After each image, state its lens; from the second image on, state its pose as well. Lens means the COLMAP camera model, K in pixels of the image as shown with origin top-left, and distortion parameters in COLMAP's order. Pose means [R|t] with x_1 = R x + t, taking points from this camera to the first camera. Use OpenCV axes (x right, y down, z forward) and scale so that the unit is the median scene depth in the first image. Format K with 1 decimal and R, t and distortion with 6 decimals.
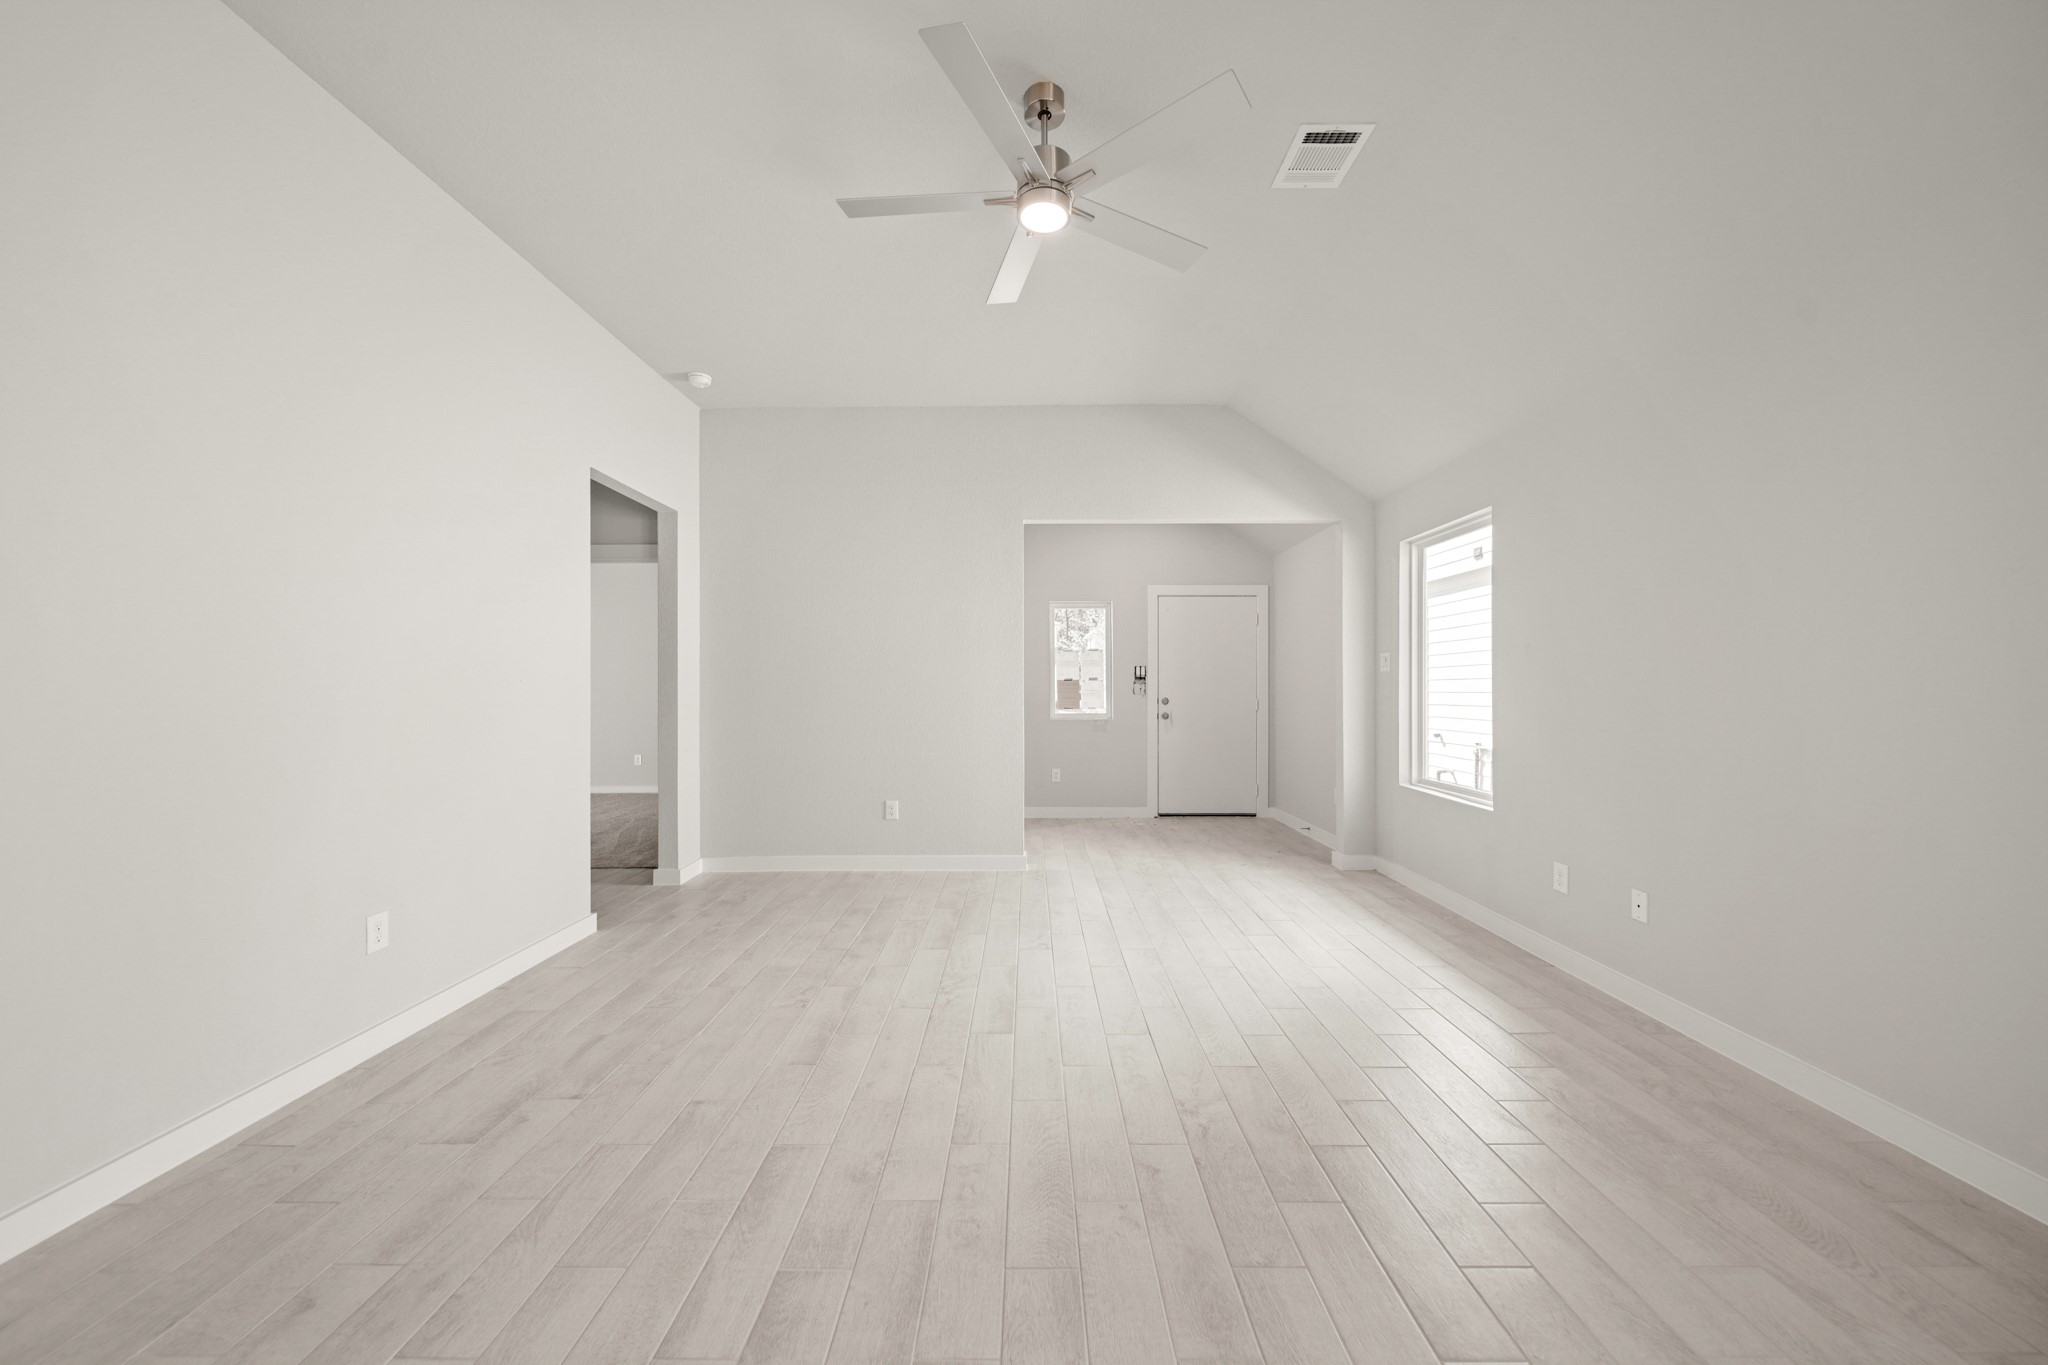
lens RADIAL K [[717.0, 0, 1024.0], [0, 717.0, 682.5], [0, 0, 1]] dist [-0.000262, 0.000042]
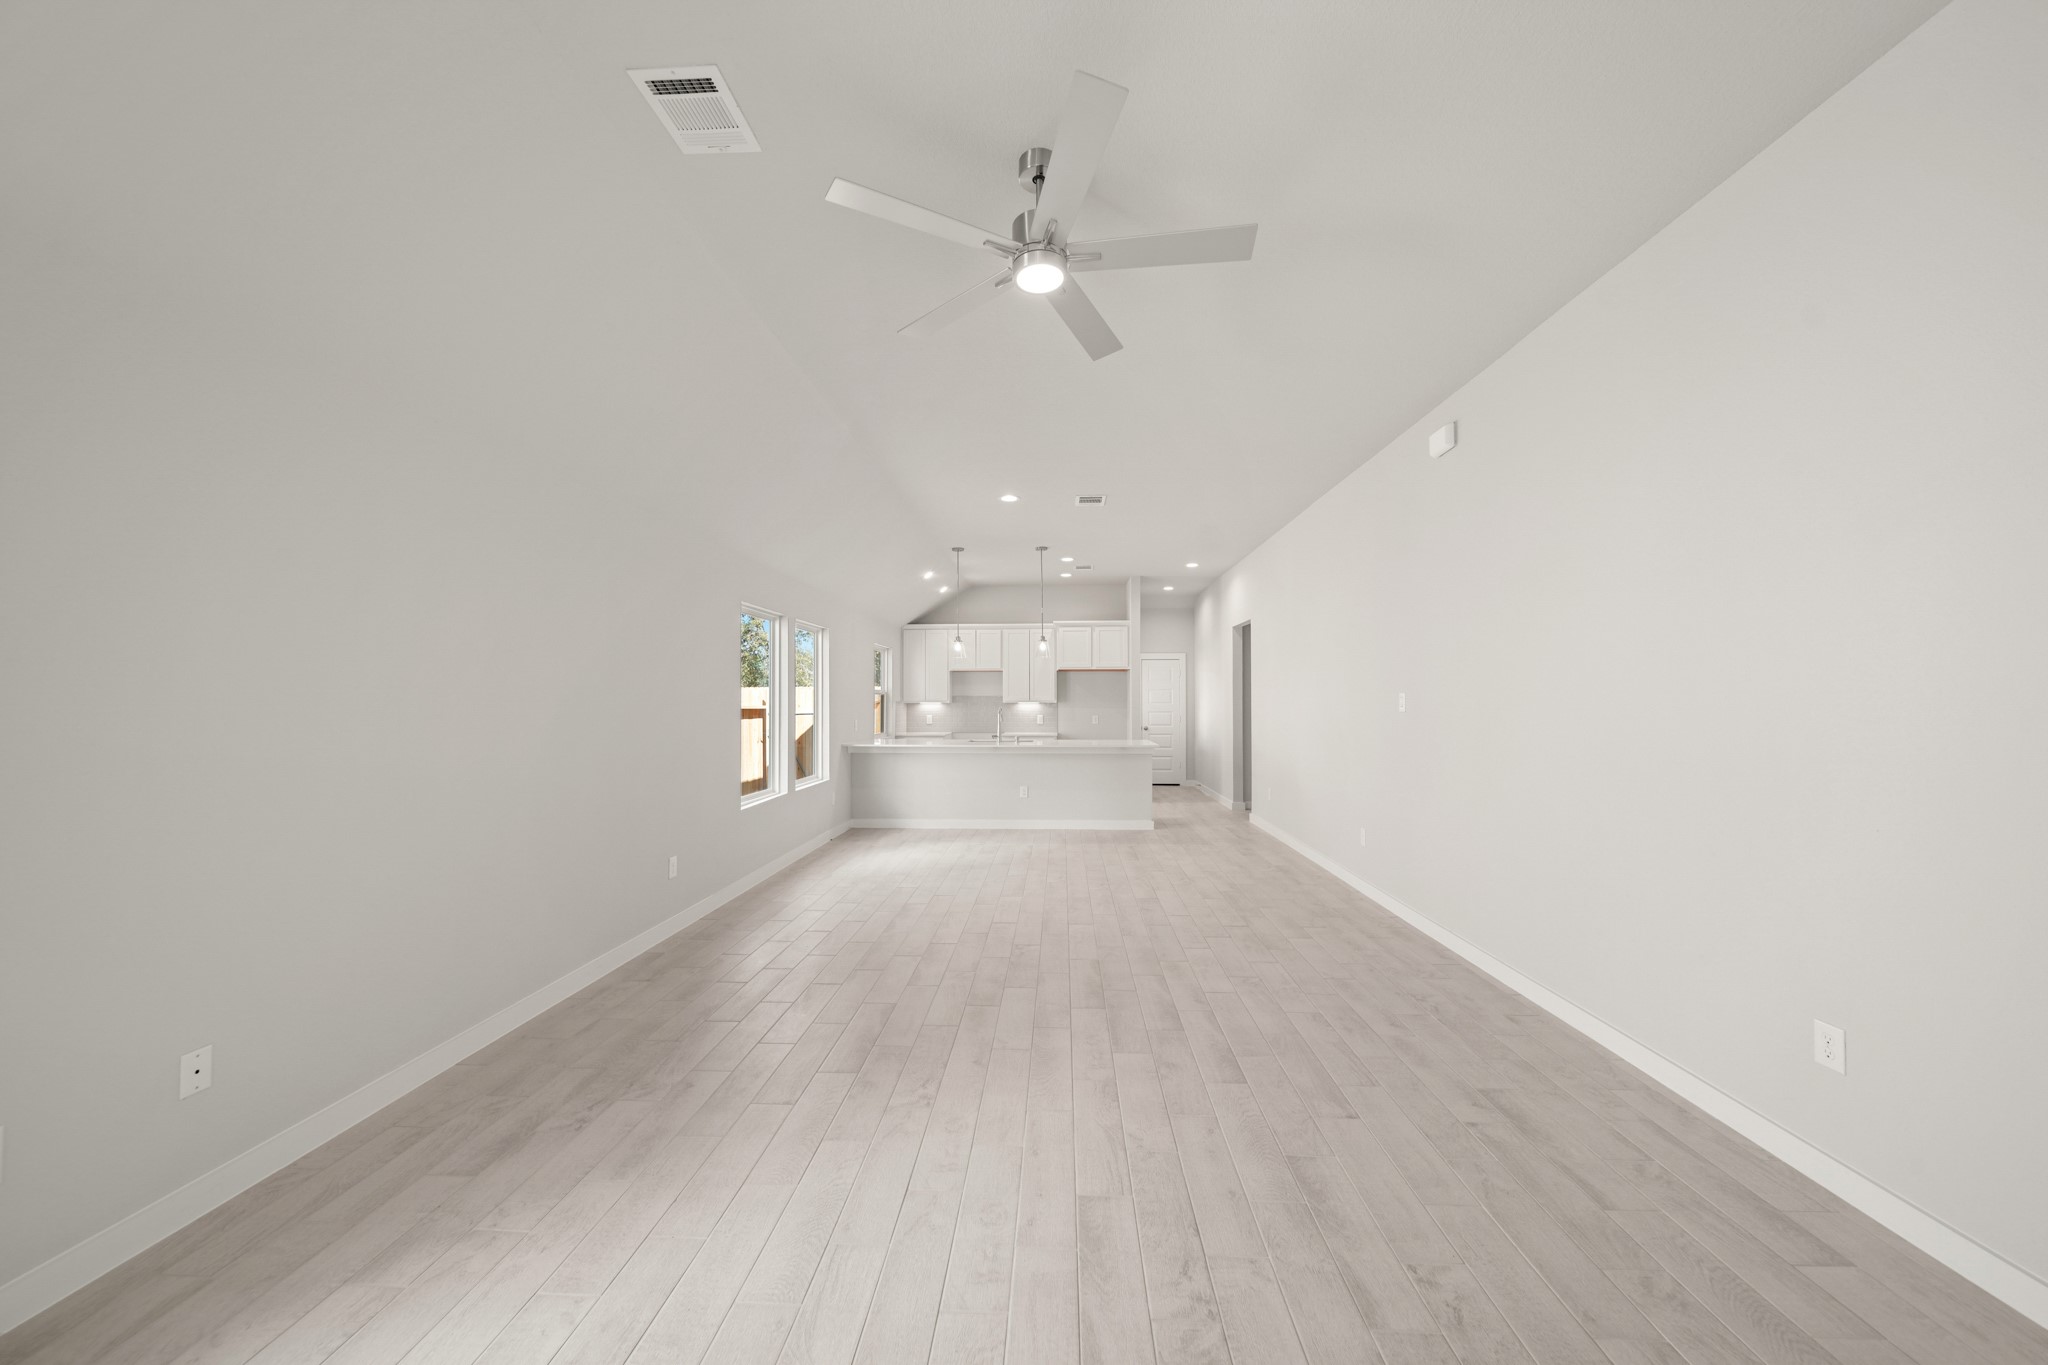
lens RADIAL K [[717.0, 0, 1024.0], [0, 717.0, 682.5], [0, 0, 1]] dist [-0.000262, 0.000042]
pose [[-0.998922, 0.004110, 0.046239, 0.005889], [0.002478, 0.999373, -0.035310, -0.059412], [-0.046355, -0.035157, -0.998306, 2.162307]]
